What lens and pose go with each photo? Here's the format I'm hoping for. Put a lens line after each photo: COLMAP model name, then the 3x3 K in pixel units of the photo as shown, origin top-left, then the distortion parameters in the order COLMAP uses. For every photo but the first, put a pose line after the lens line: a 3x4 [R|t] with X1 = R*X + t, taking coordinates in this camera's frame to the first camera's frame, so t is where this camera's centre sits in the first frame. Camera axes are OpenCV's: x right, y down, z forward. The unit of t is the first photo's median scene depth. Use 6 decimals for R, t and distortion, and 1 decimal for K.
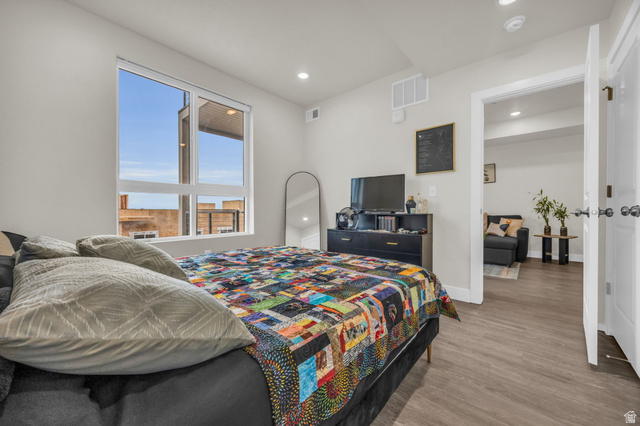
lens RADIAL K [[247.5, 0, 317.7], [0, 247.5, 210.9], [0, 0, 1]] dist [0.002745, 0.000592]
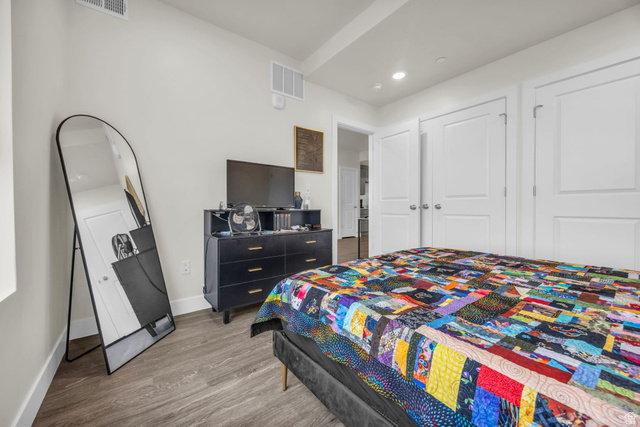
lens RADIAL K [[247.5, 0, 320.6], [0, 247.5, 210.4], [0, 0, 1]] dist [0.002745, 0.000592]
pose [[0.192102, -0.009304, 0.981331, -0.558591], [0.008230, 0.999935, 0.007869, 0.005711], [-0.981341, 0.006565, 0.192166, 0.723157]]
